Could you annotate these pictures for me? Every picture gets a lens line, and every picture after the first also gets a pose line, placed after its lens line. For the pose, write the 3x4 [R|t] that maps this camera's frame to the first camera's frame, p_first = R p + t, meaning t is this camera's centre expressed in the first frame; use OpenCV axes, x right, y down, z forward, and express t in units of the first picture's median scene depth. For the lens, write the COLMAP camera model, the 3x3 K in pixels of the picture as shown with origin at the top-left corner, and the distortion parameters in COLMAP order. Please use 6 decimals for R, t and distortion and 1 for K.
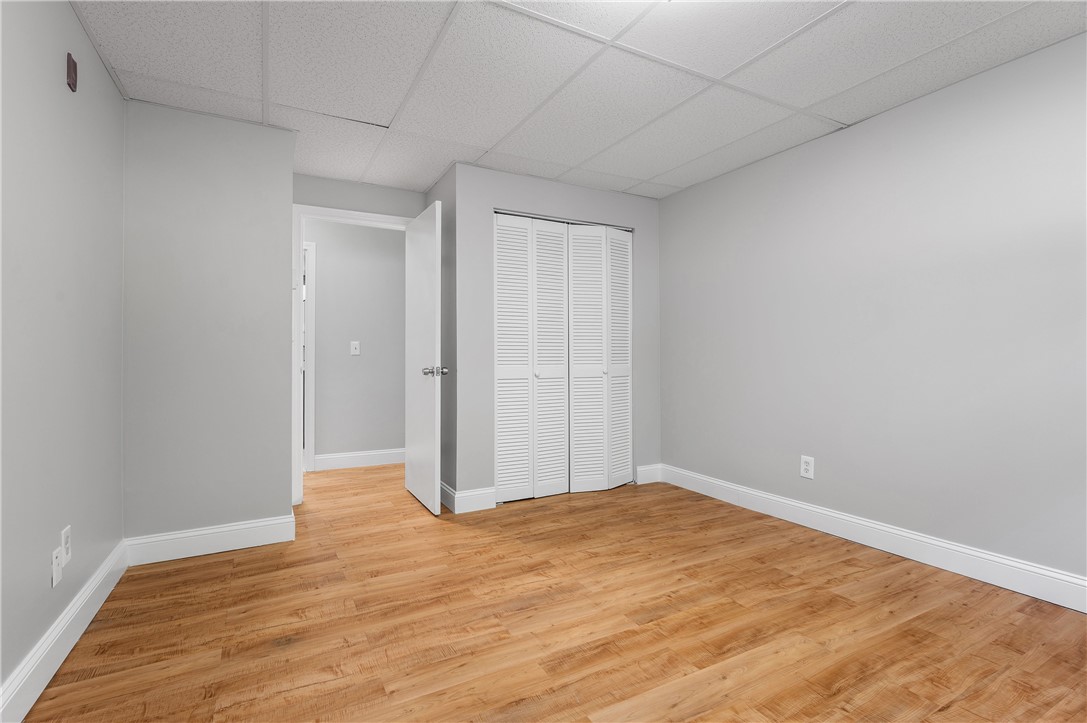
lens RADIAL K [[509.0, 0, 542.7], [0, 509.0, 358.8], [0, 0, 1]] dist [-0.000966, 0.000044]
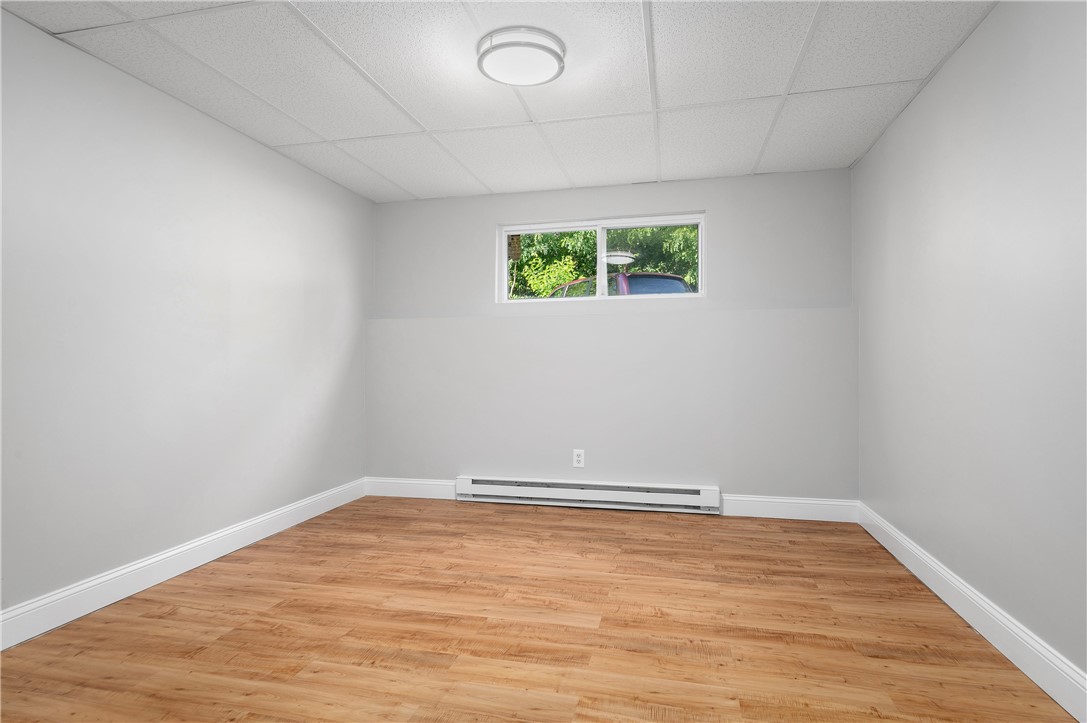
lens RADIAL K [[588.8, 0, 542.5], [0, 588.8, 362.0], [0, 0, 1]] dist [0.000550, 0.000959]
pose [[-0.743859, 0.004929, 0.668318, -0.655552], [0.007271, 0.999973, 0.000718, -0.003915], [-0.668297, 0.005393, -0.743875, 1.740655]]
